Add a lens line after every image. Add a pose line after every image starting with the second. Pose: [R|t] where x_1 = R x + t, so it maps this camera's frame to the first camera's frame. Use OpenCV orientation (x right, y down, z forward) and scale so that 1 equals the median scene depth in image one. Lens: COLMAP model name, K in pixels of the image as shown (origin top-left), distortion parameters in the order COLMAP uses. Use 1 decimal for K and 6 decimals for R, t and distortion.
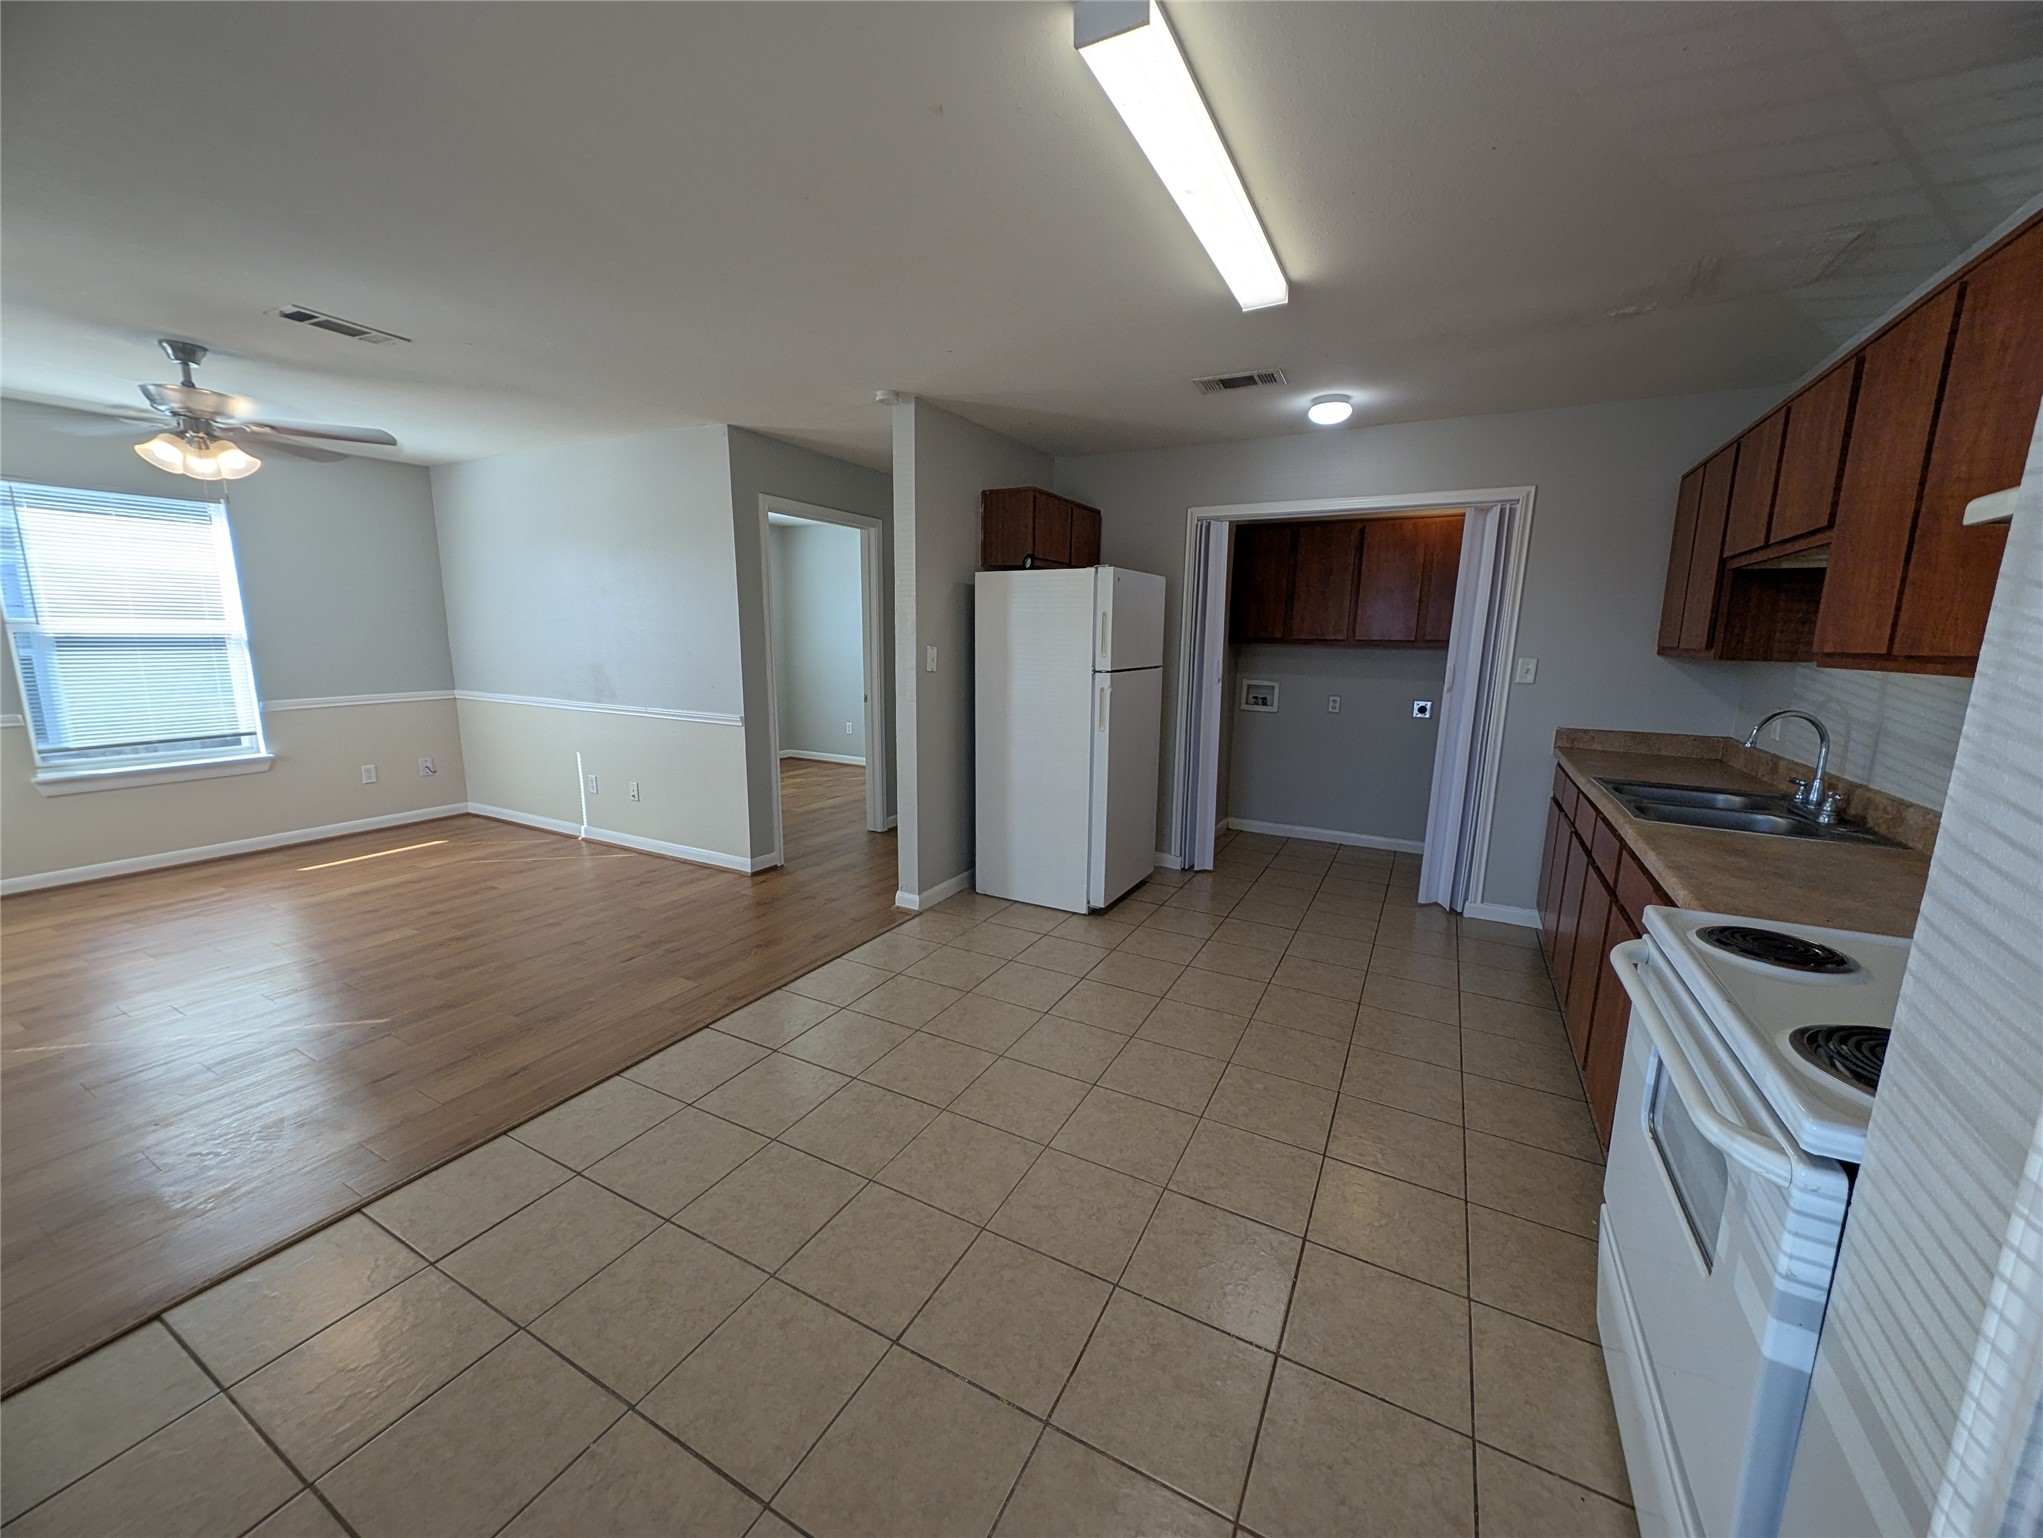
lens RADIAL K [[782.0, 0, 1021.5], [0, 782.0, 769.0], [0, 0, 1]] dist [0.000026, 0.000009]
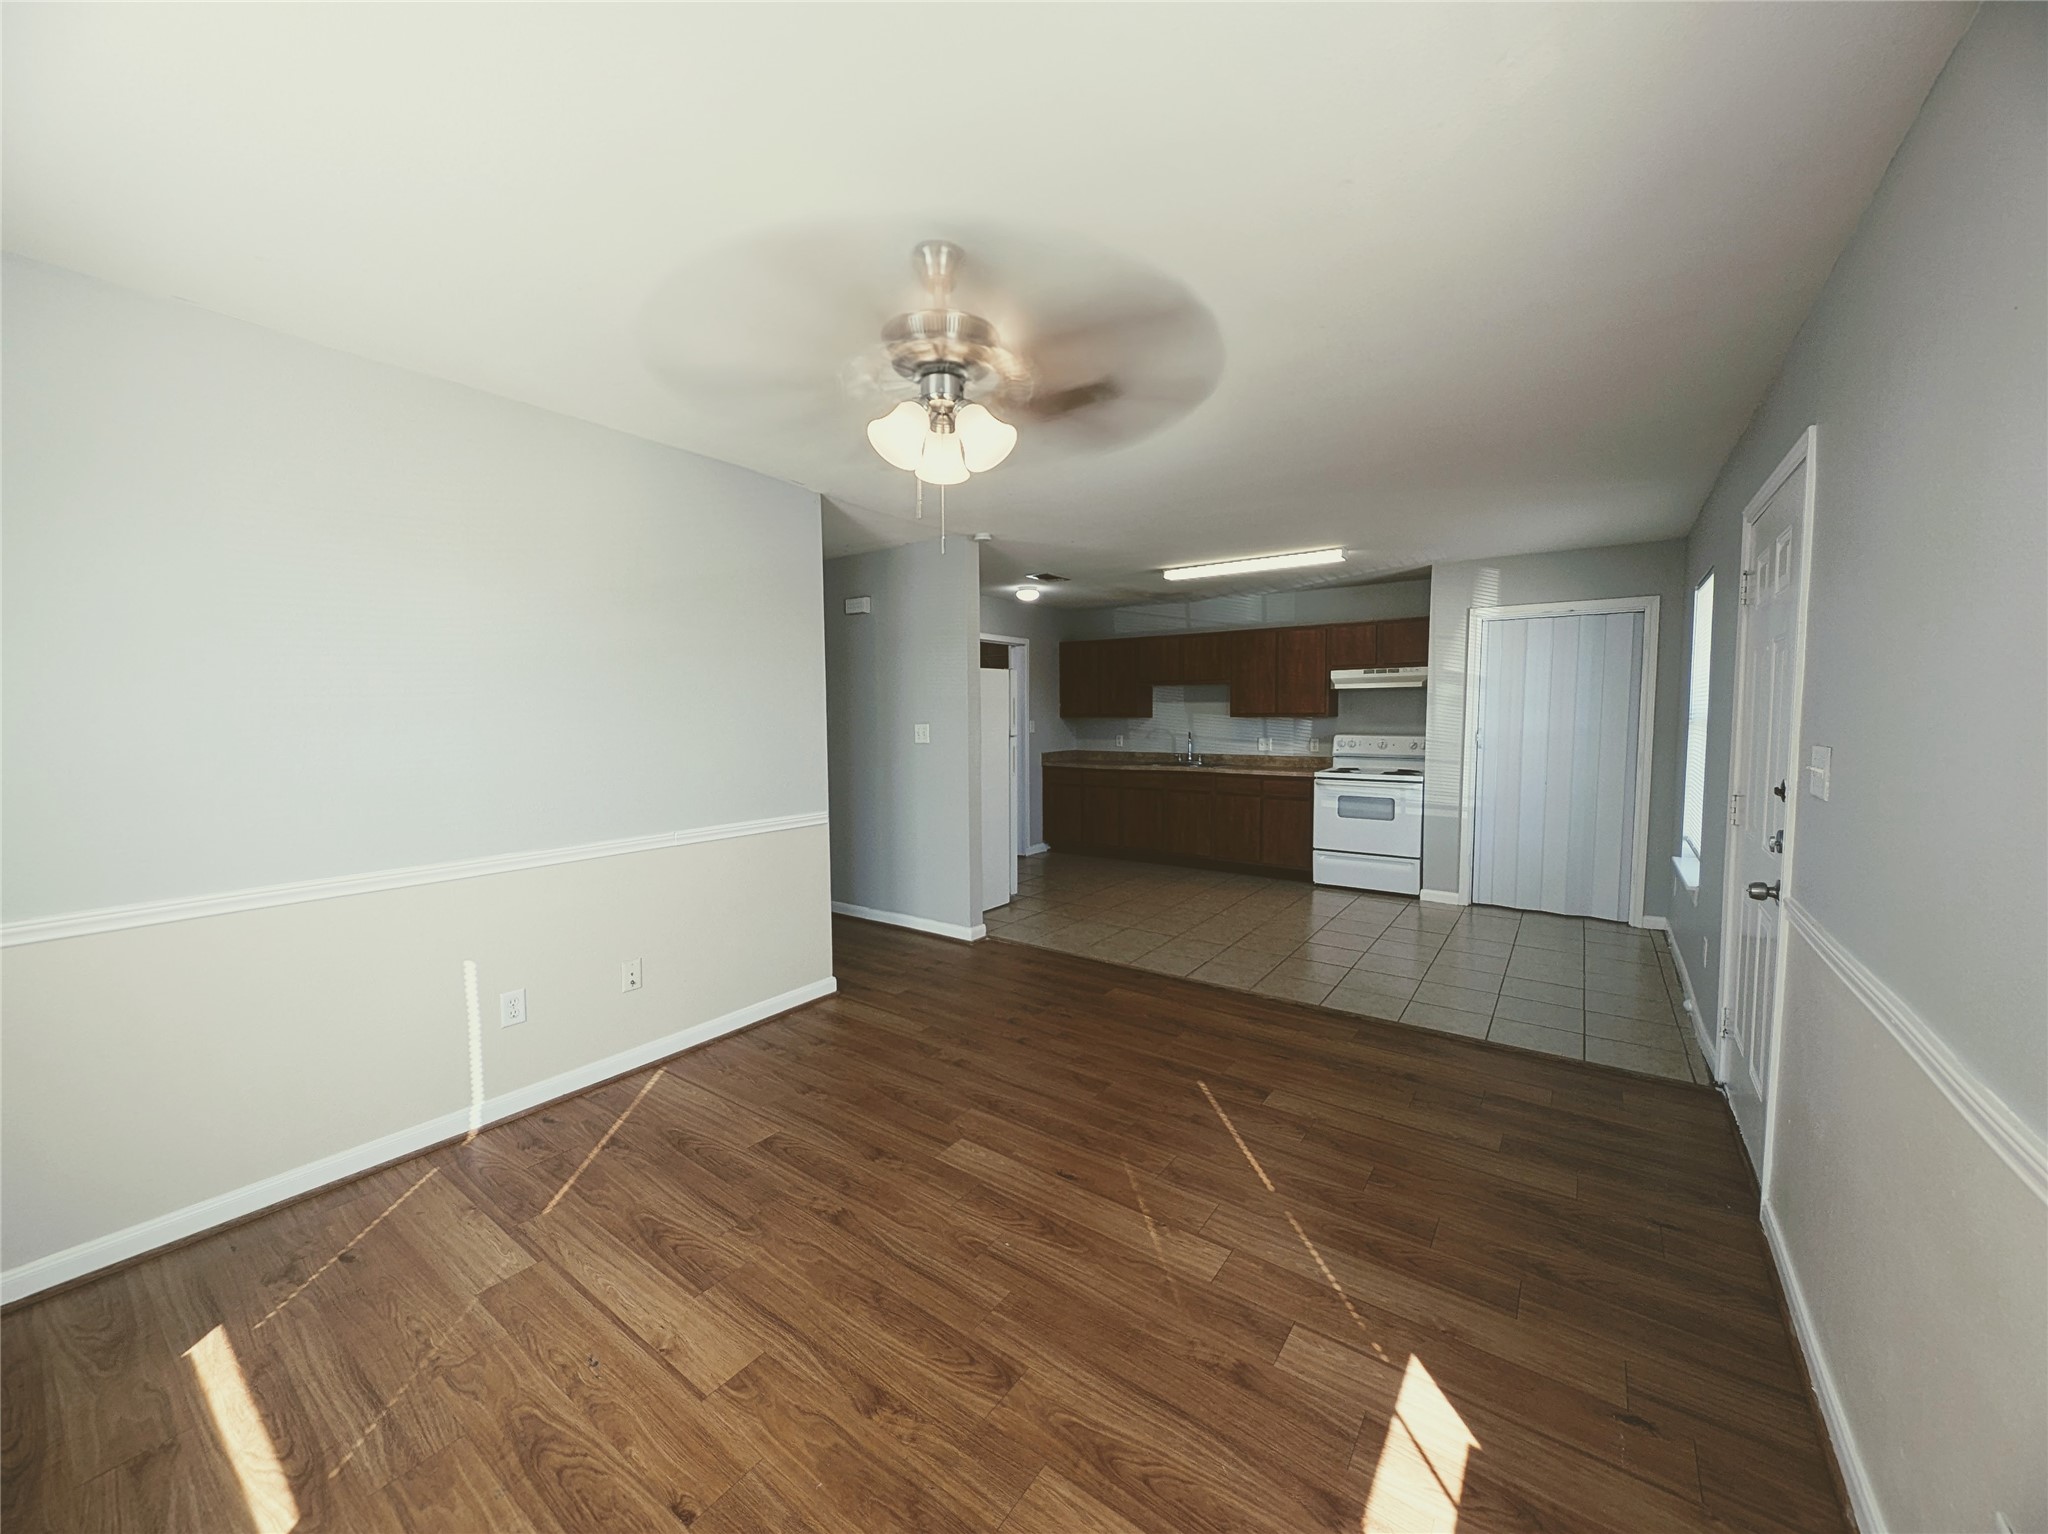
lens RADIAL K [[784.0, 0, 1024.0], [0, 784.0, 767.0], [0, 0, 1]] dist [0.000026, 0.000009]
pose [[0.128764, -0.086697, 0.987878, -1.245427], [0.180652, 0.981553, 0.062595, -0.138225], [-0.975082, 0.170403, 0.142051, 0.678299]]
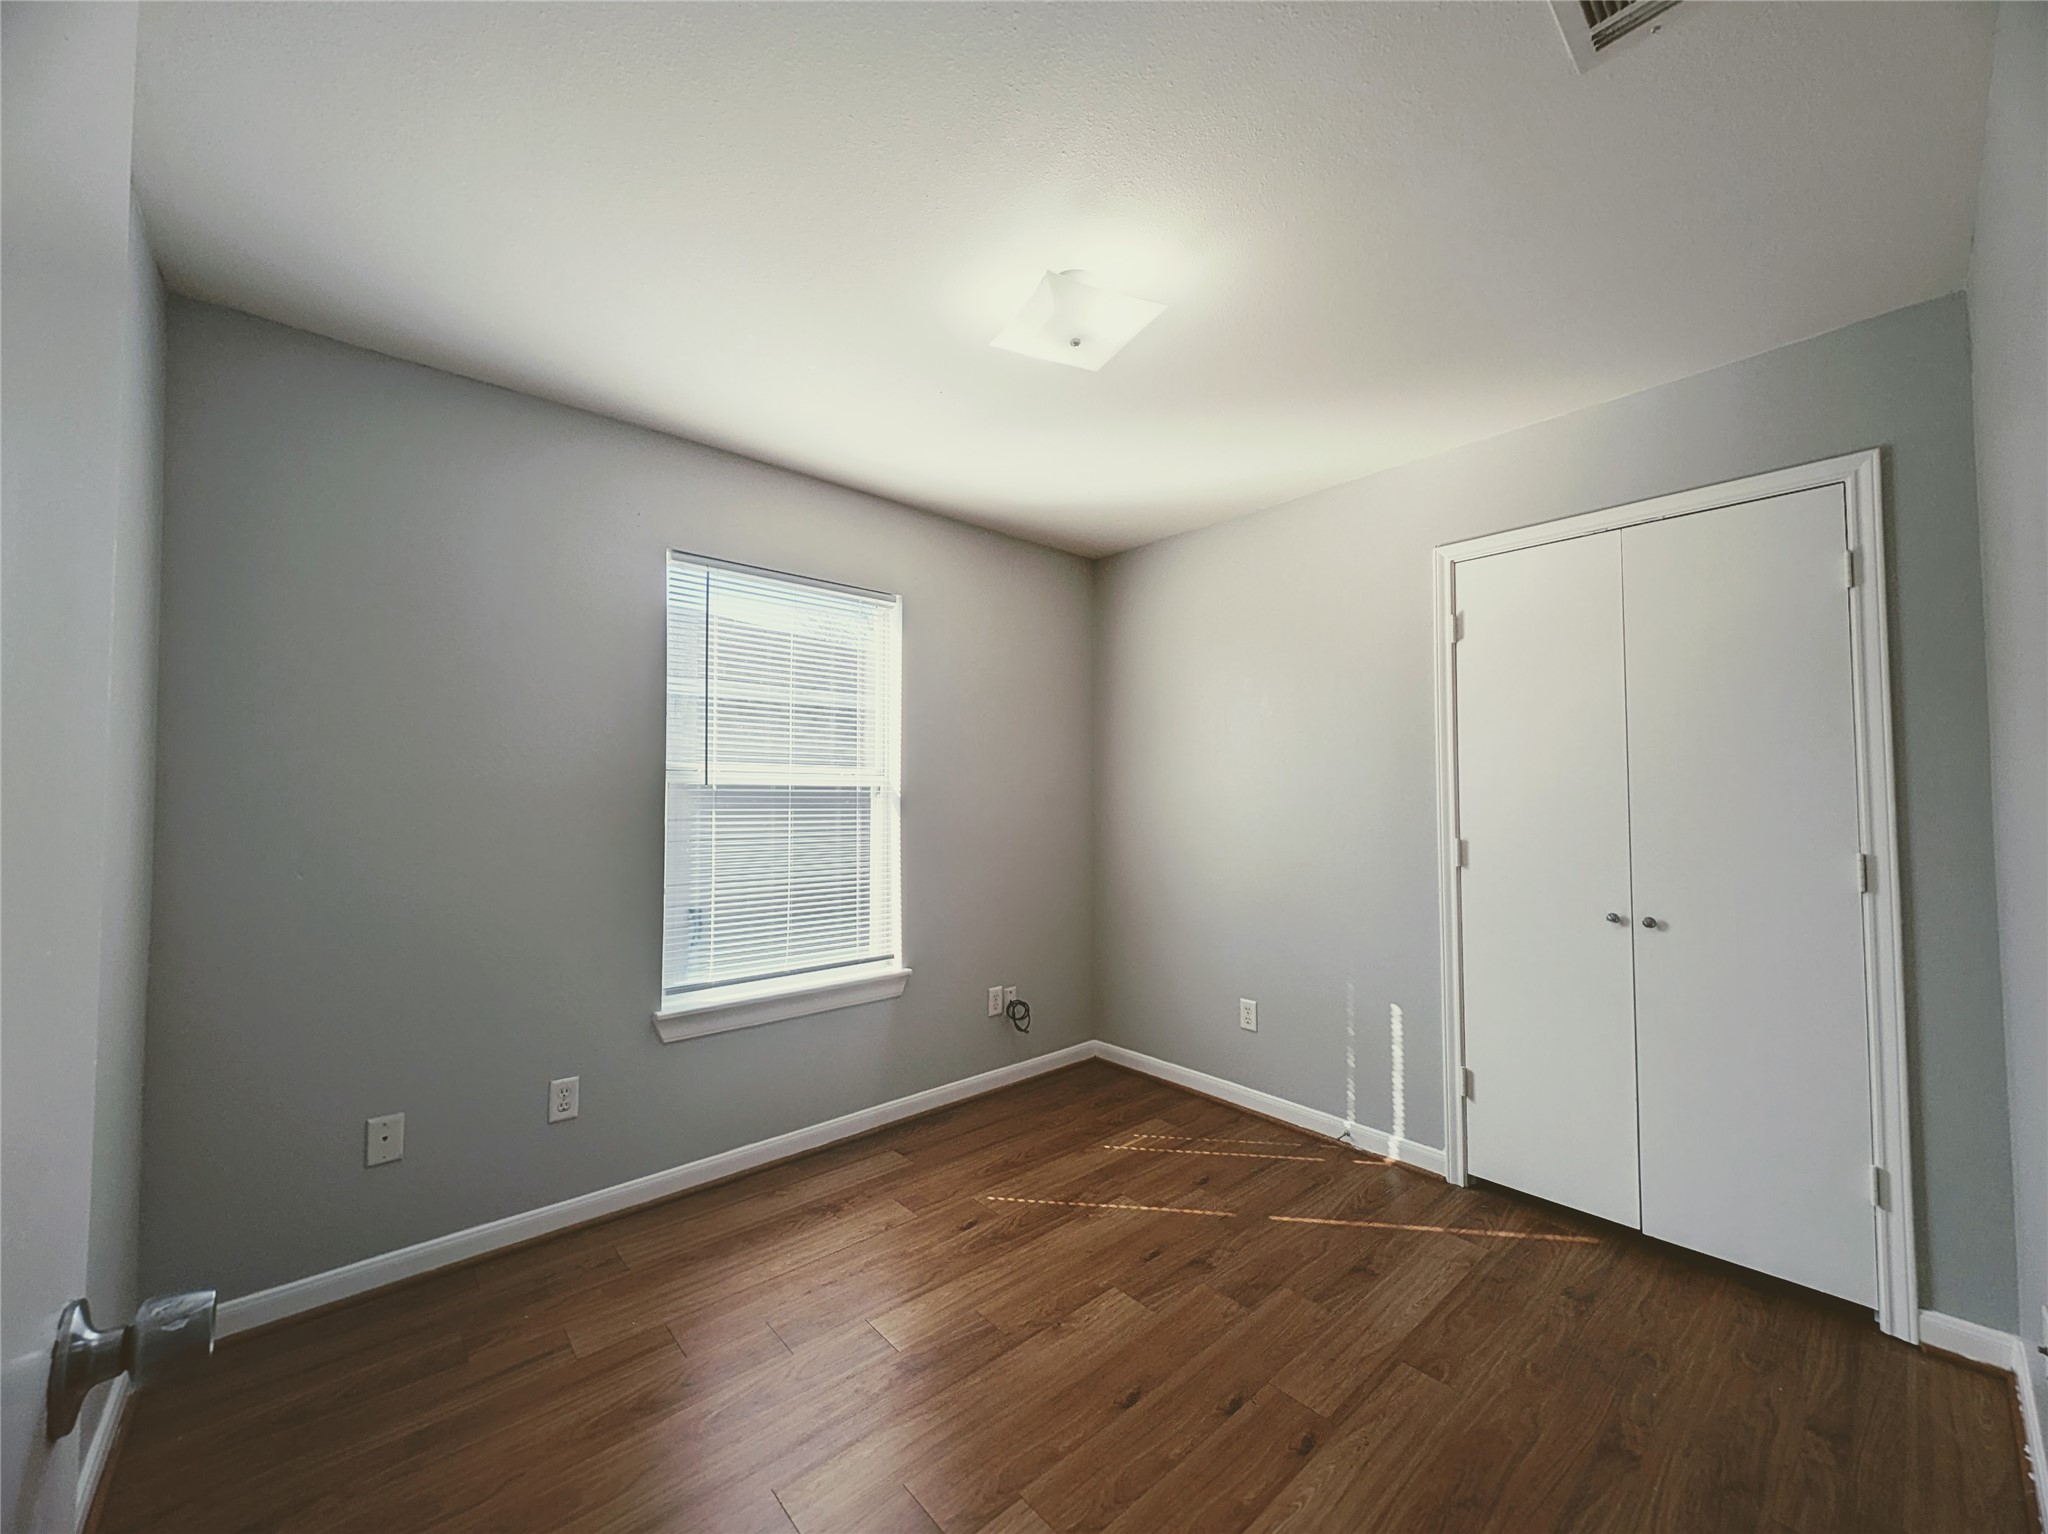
lens RADIAL K [[784.0, 0, 1024.0], [0, 784.0, 767.0], [0, 0, 1]] dist [0.000026, 0.000009]
pose [[0.942286, -0.028786, -0.333569, -0.764760], [-0.040738, 0.979037, -0.199567, -0.069362], [0.332322, 0.201638, 0.921360, 0.477382]]
